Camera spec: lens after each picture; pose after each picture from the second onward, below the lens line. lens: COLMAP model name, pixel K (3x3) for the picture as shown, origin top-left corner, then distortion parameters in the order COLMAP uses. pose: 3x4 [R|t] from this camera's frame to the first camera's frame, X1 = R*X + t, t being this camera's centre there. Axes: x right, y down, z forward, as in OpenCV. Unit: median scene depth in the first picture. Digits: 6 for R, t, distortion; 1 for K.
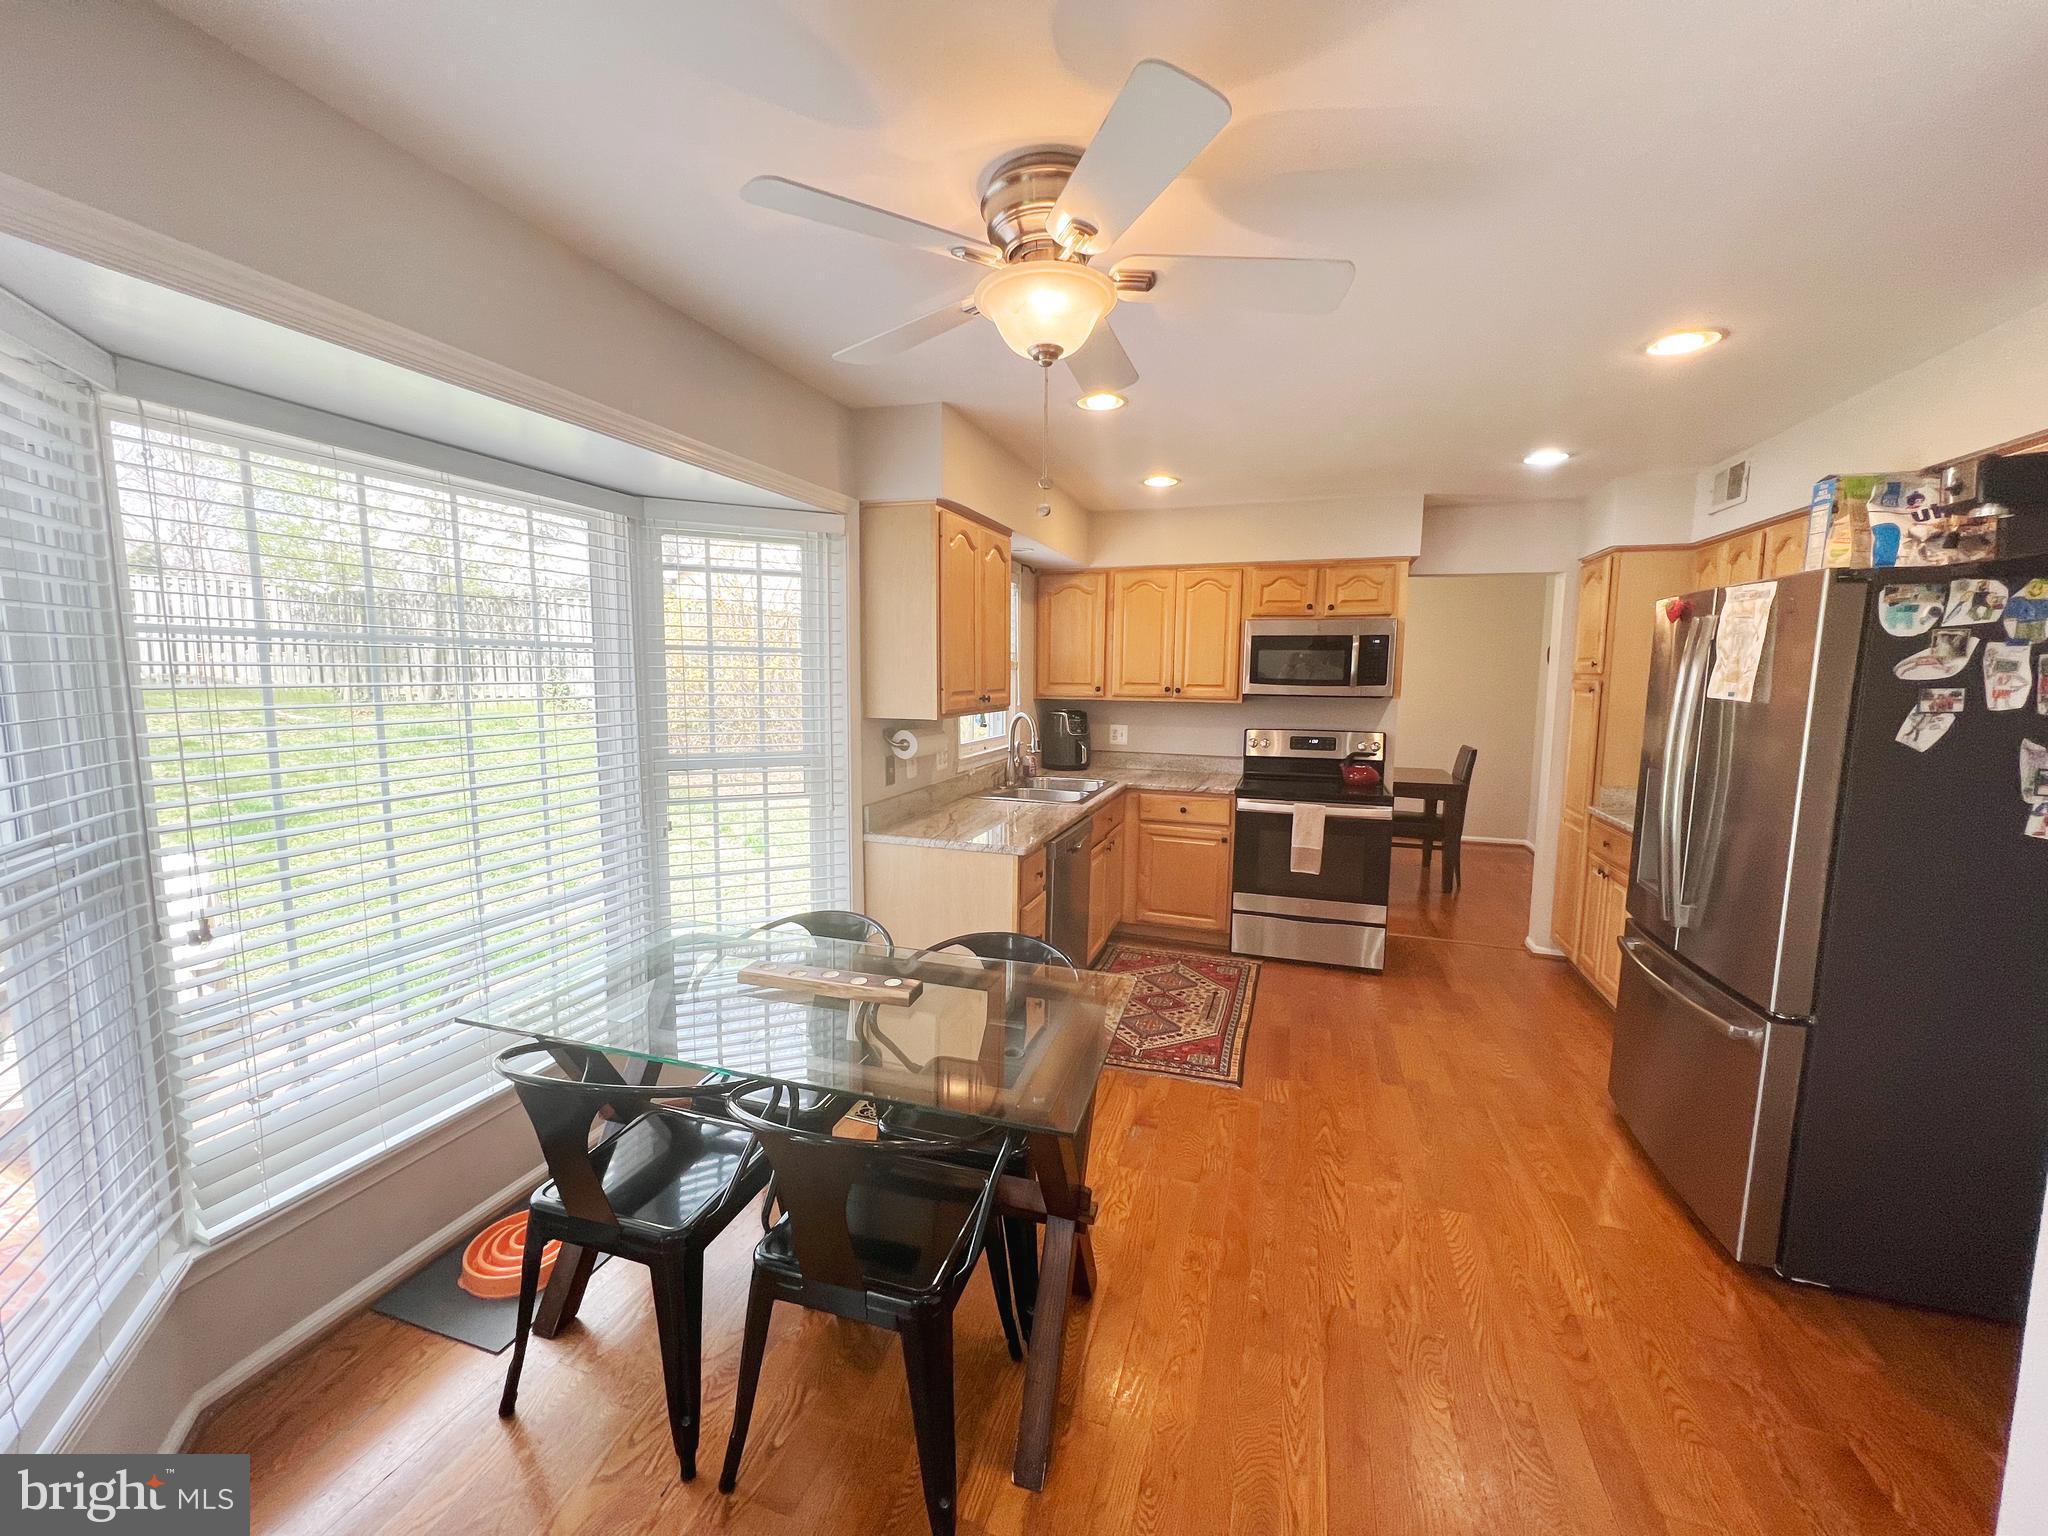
lens RADIAL K [[823.8, 0, 1026.6], [0, 823.8, 766.3], [0, 0, 1]] dist [0.000365, -0.000009]
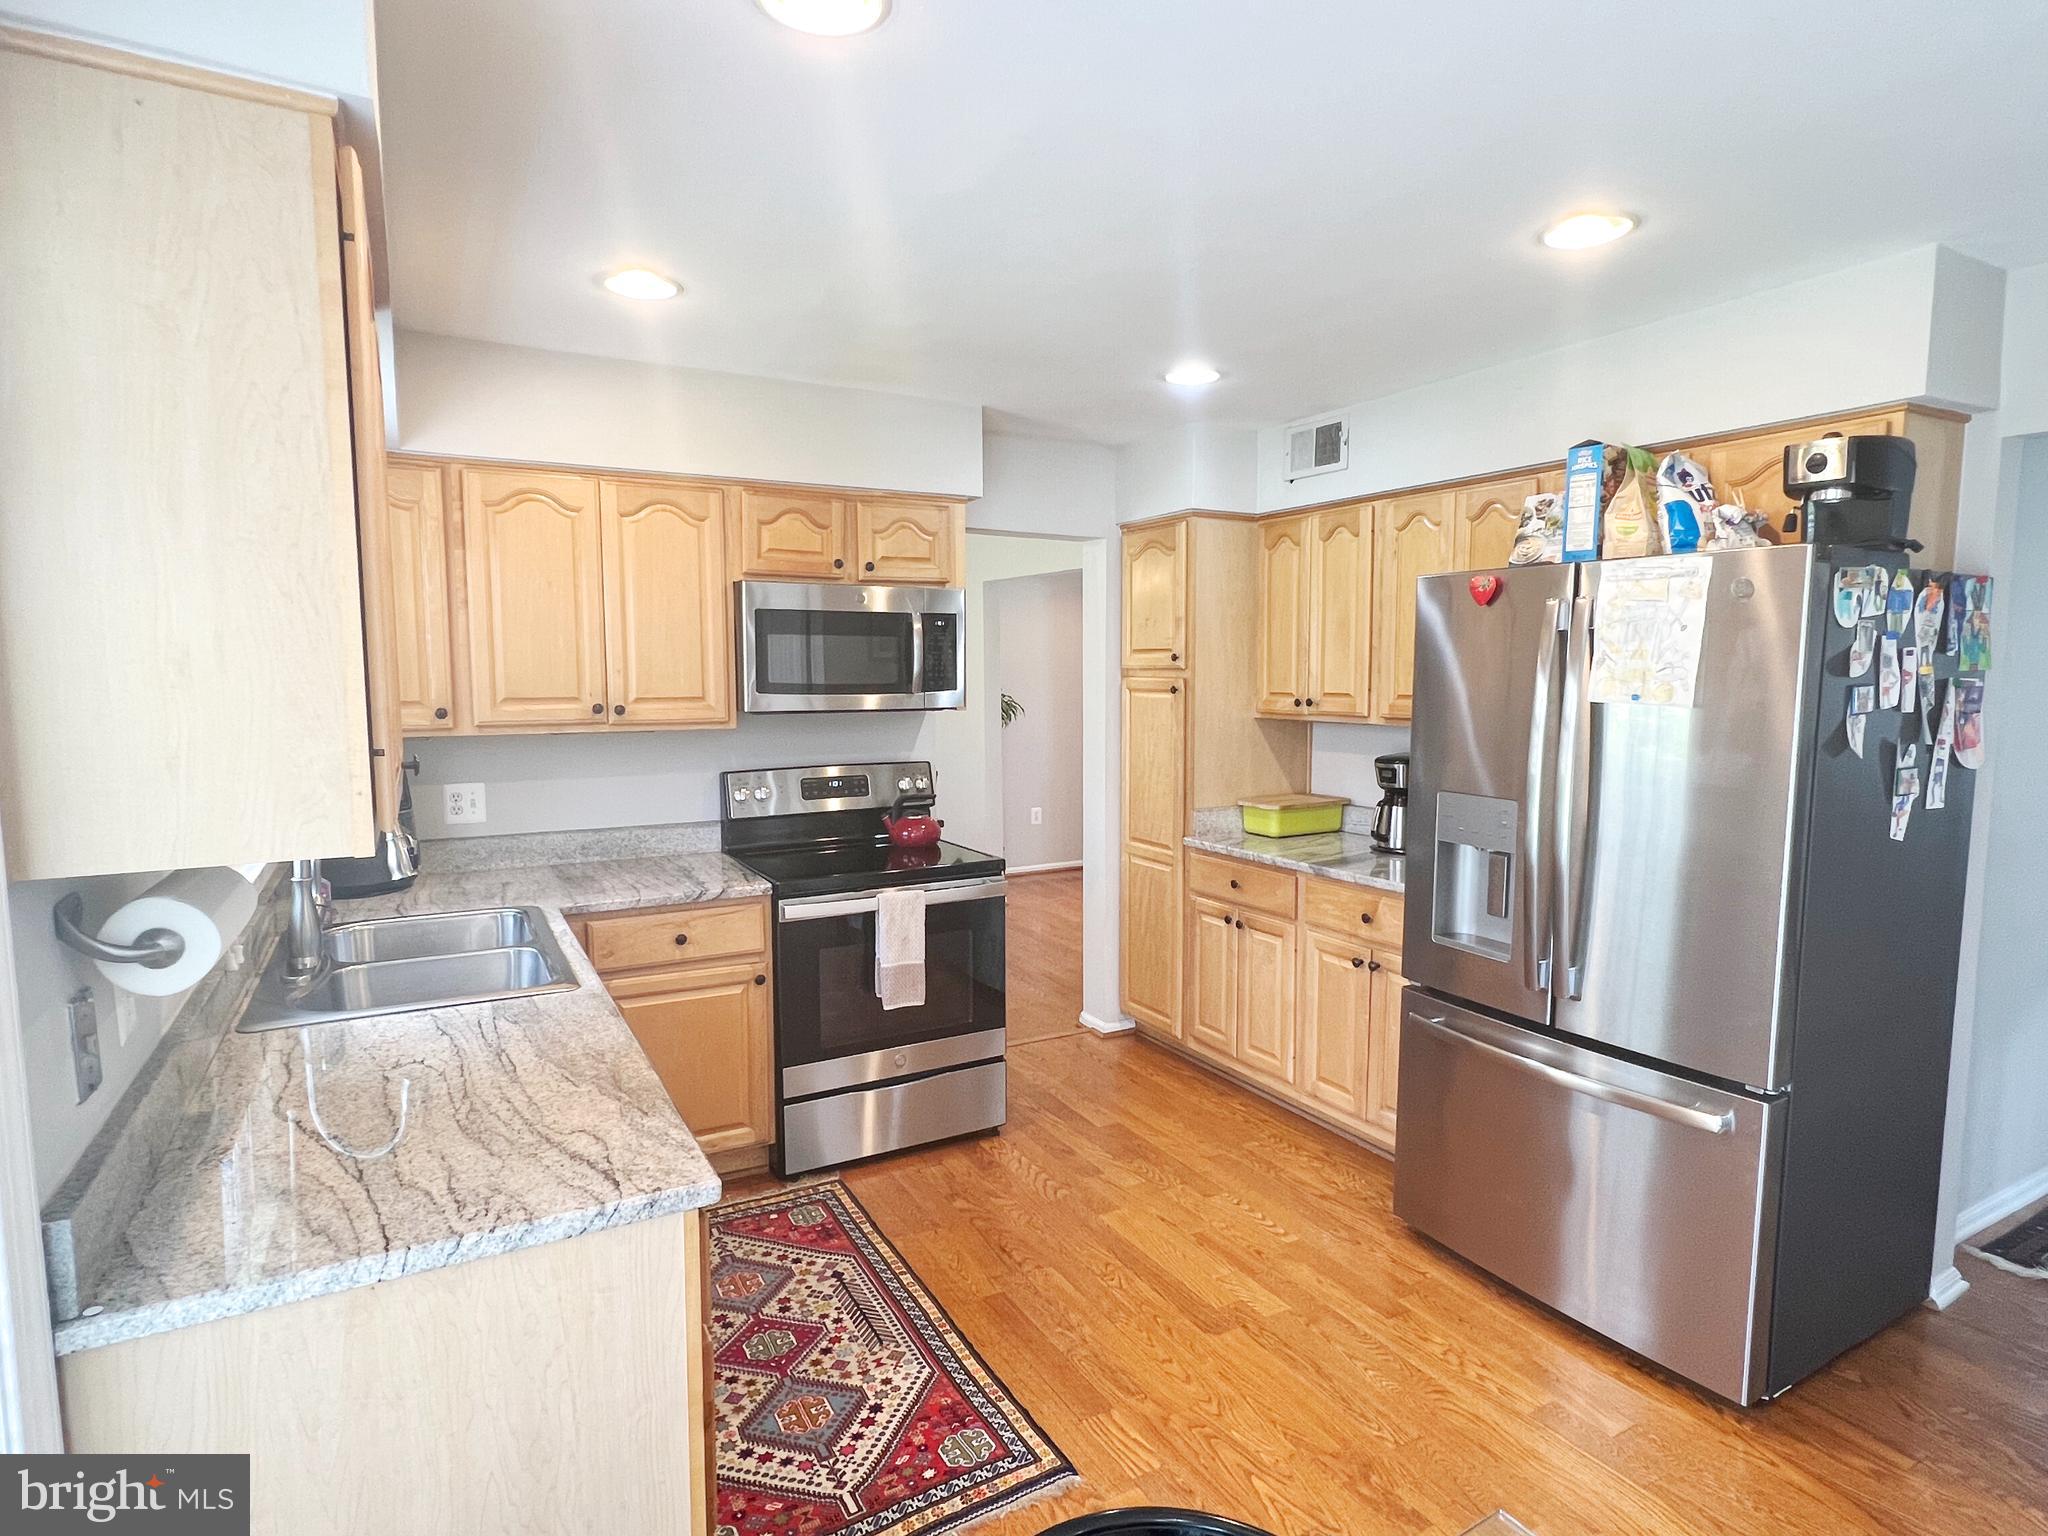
lens RADIAL K [[1077.8, 0, 1024.7], [0, 1077.8, 770.9], [0, 0, 1]] dist [-0.001318, 0.000098]
pose [[0.672578, -0.081889, 0.735481, -0.158204], [0.093798, 0.995276, 0.025039, -0.050243], [-0.734058, 0.052146, 0.677082, 0.378594]]
